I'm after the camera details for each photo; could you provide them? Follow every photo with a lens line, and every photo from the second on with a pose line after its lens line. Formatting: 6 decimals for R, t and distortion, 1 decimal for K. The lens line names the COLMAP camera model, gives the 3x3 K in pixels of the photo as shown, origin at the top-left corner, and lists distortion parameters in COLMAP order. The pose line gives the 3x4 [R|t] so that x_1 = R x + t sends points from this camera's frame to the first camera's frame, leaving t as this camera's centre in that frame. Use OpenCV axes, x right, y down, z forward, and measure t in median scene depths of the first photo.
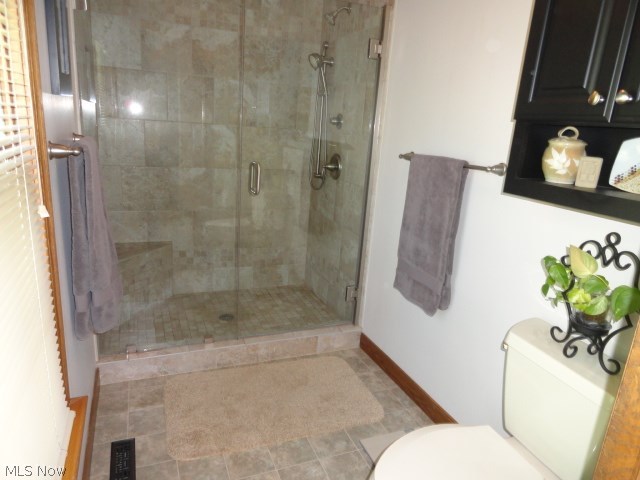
lens RADIAL K [[437.9, 0, 318.7], [0, 437.9, 239.4], [0, 0, 1]] dist [-0.002350, 0.002589]
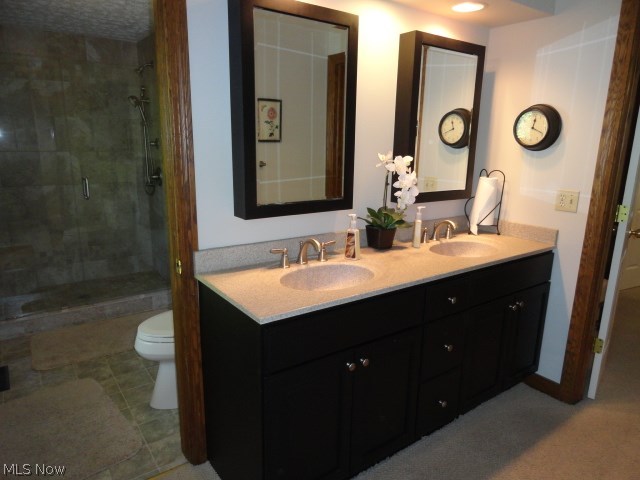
lens RADIAL K [[437.9, 0, 320.3], [0, 437.9, 241.5], [0, 0, 1]] dist [-0.002350, 0.002589]
pose [[0.970295, -0.106923, 0.217016, 0.197525], [0.111945, 0.993654, -0.010943, 0.100889], [-0.214469, 0.034911, 0.976107, -0.411707]]
